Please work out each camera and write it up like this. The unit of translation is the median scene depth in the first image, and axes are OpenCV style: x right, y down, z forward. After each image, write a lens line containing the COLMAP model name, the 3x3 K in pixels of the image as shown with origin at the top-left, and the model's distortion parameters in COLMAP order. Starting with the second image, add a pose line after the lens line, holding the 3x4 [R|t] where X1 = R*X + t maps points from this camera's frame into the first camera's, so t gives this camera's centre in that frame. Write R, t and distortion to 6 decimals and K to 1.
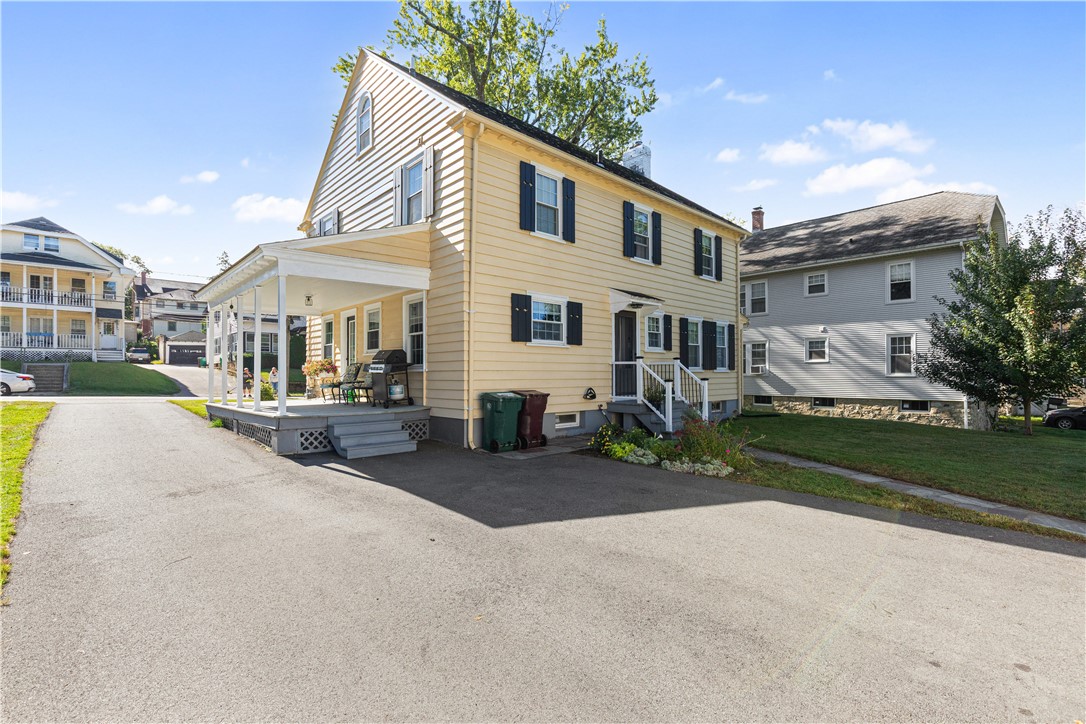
lens RADIAL K [[495.3, 0, 545.9], [0, 495.3, 363.4], [0, 0, 1]] dist [0.000675, -0.000166]
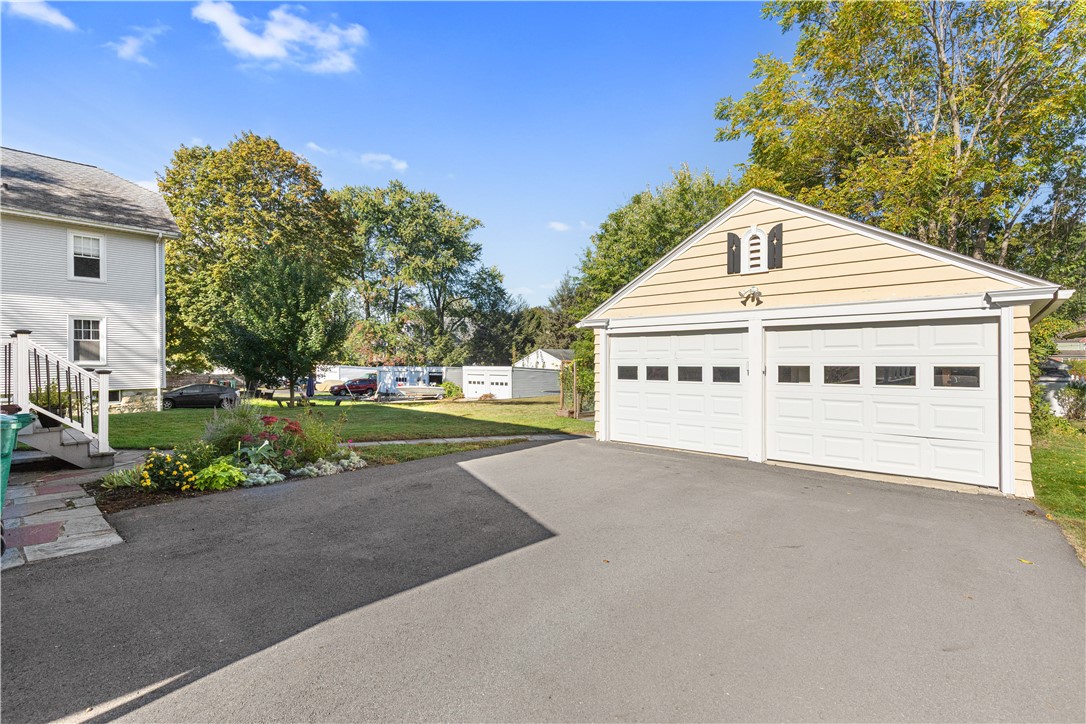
lens RADIAL K [[495.3, 0, 545.9], [0, 495.3, 363.4], [0, 0, 1]] dist [0.000675, -0.000166]
pose [[-0.099323, -0.003818, 0.995048, -0.251972], [-0.019855, 0.999801, 0.001855, 0.006277], [-0.994857, -0.019572, -0.099379, 0.286857]]
